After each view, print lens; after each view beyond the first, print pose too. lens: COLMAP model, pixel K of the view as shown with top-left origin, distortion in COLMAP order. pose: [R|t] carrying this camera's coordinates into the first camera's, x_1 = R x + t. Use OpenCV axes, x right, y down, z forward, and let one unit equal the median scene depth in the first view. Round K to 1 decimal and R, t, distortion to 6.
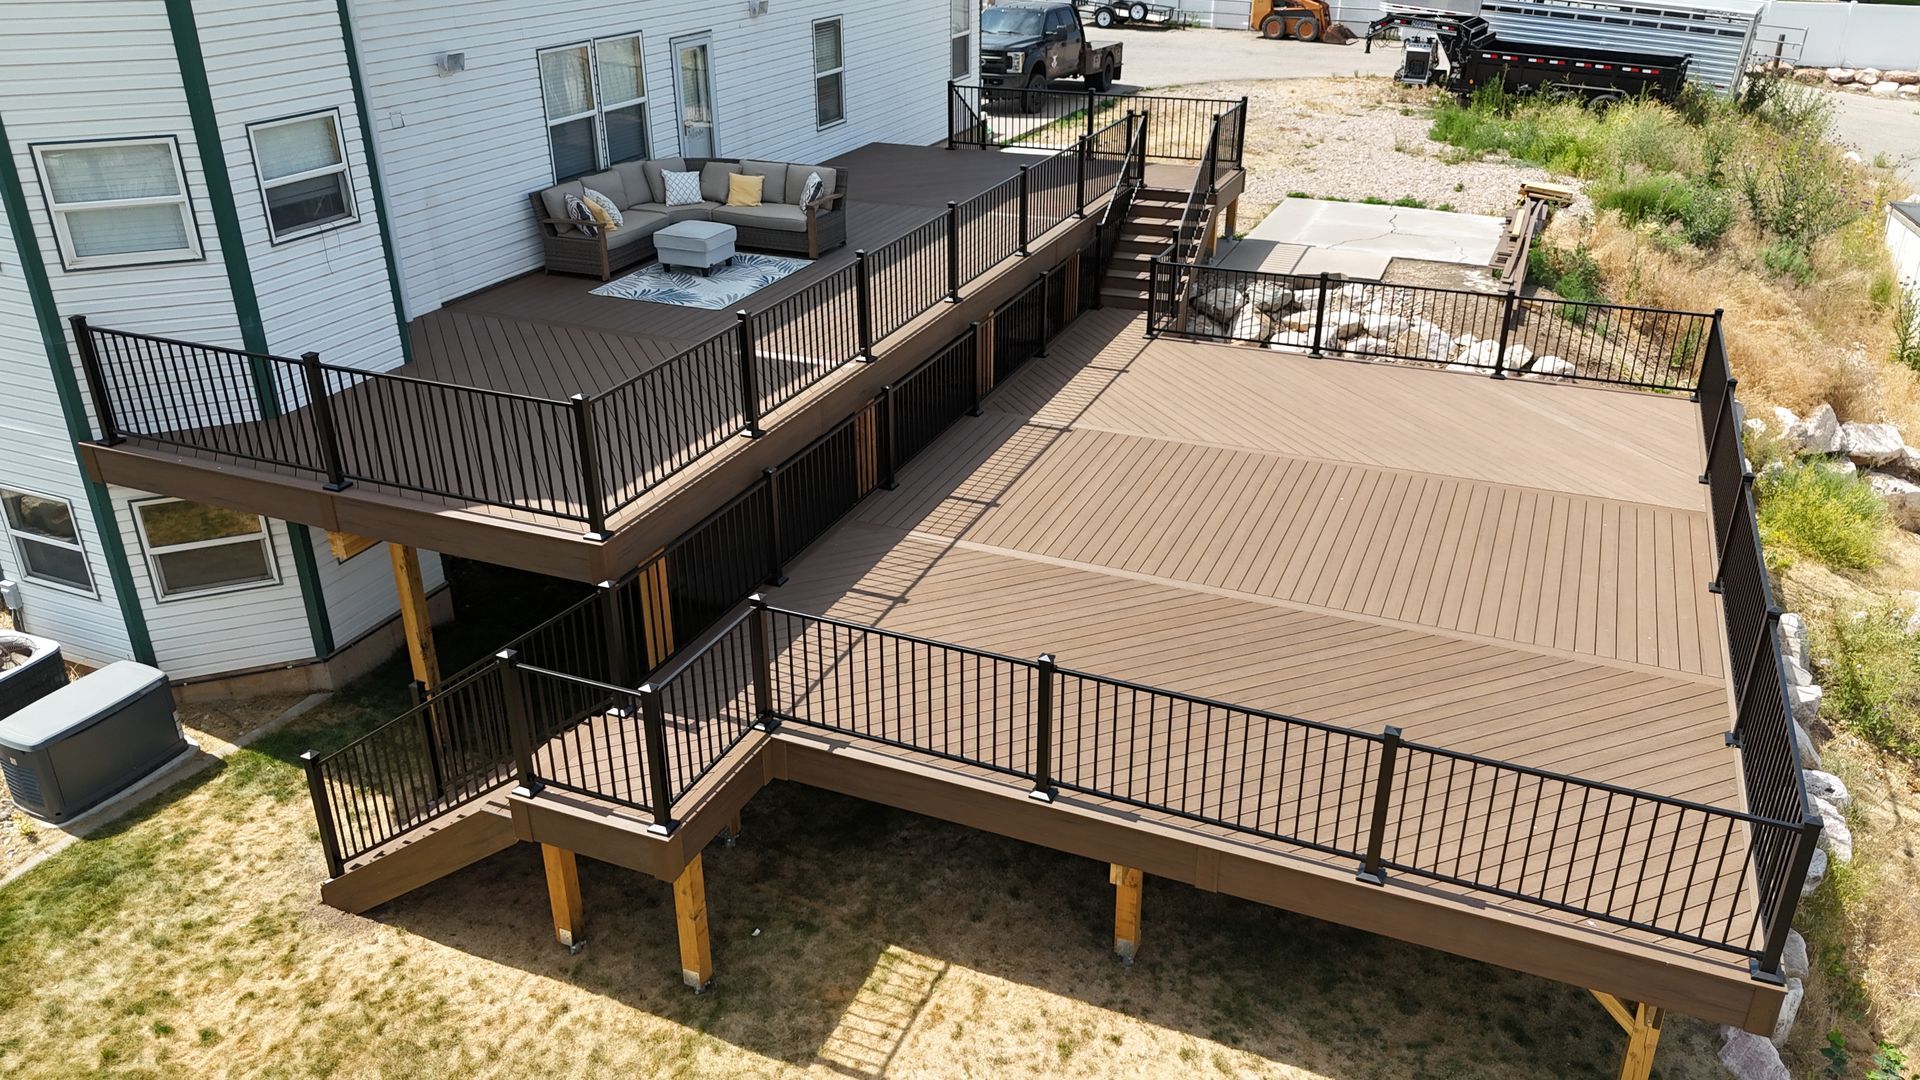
lens RADIAL K [[1431.3, 0, 964.4], [0, 1431.3, 542.5], [0, 0, 1]] dist [0.007136, 0.002395]
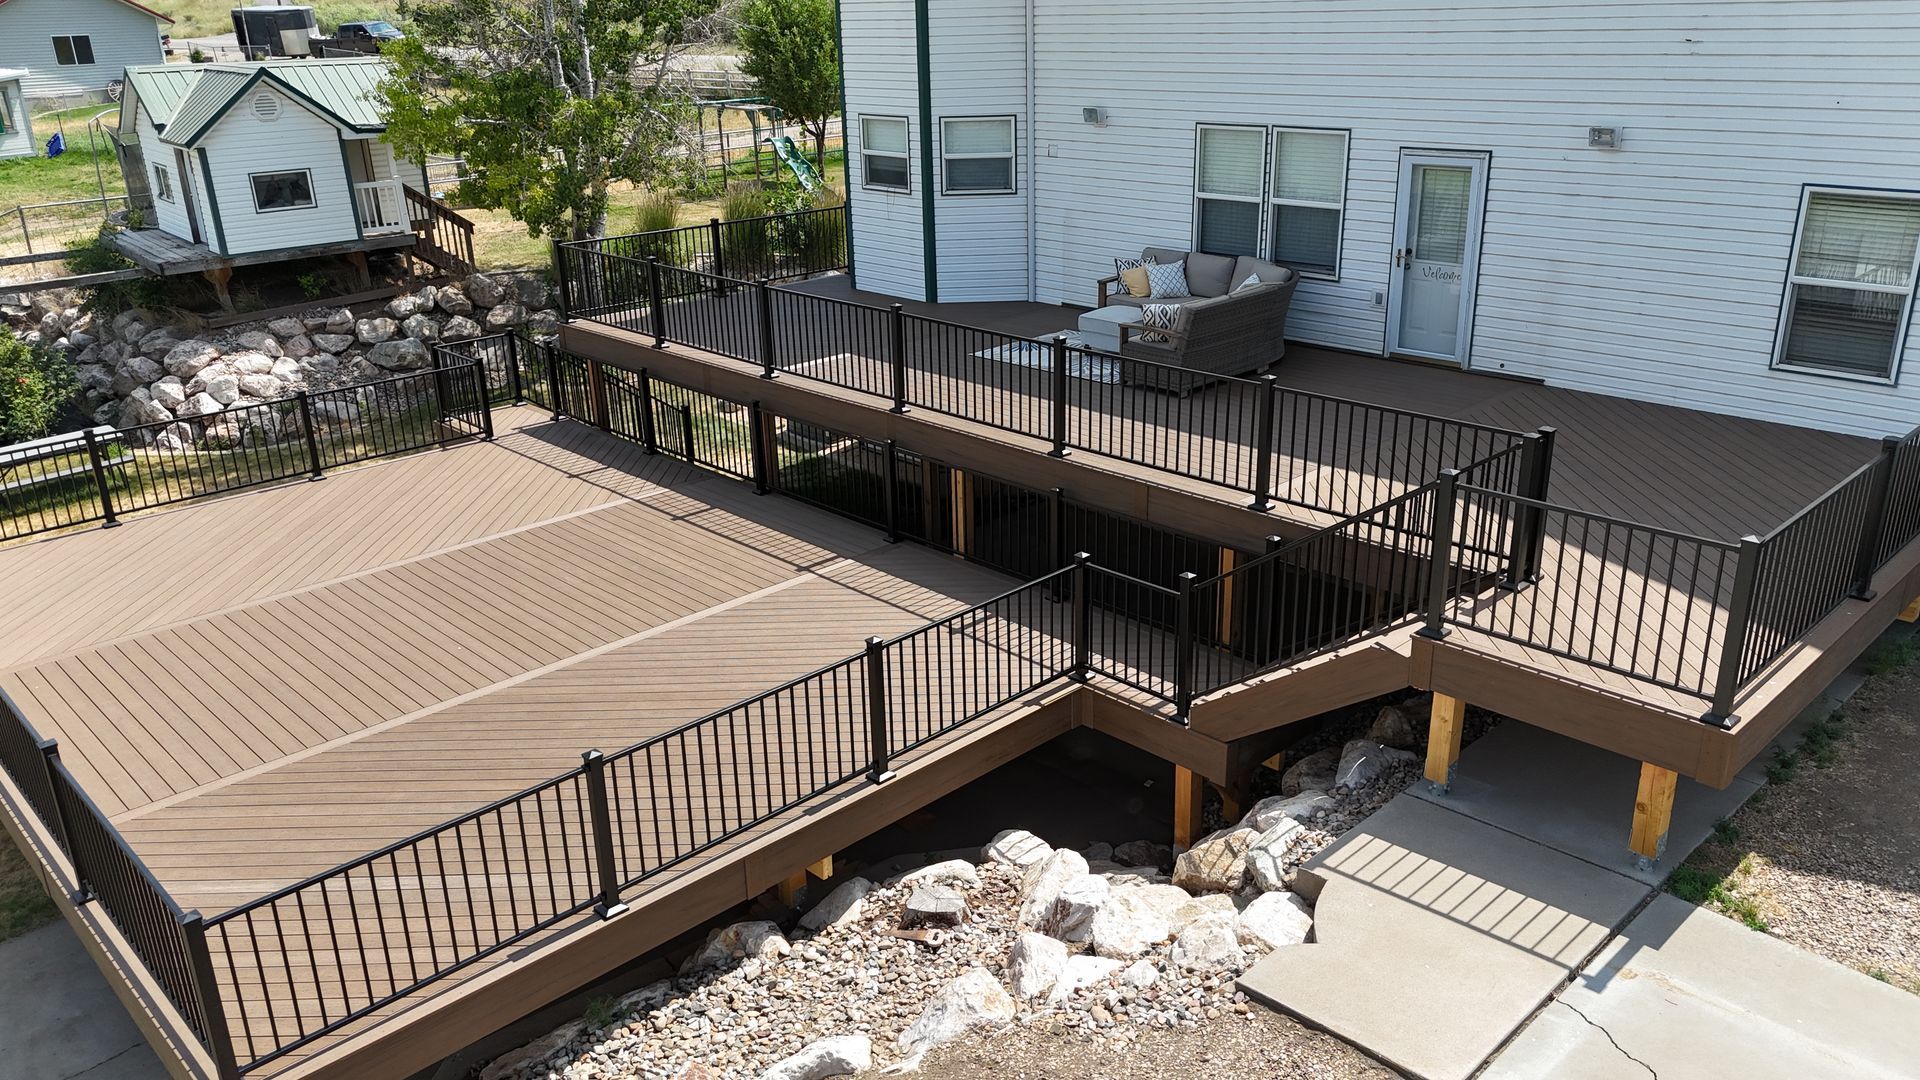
lens RADIAL K [[1431.3, 0, 964.6], [0, 1431.3, 539.8], [0, 0, 1]] dist [0.007136, 0.002395]
pose [[-0.394940, 0.328994, -0.857779, 0.851540], [-0.379445, 0.791910, 0.478435, -0.602567], [0.836686, 0.514433, -0.187922, 1.365276]]
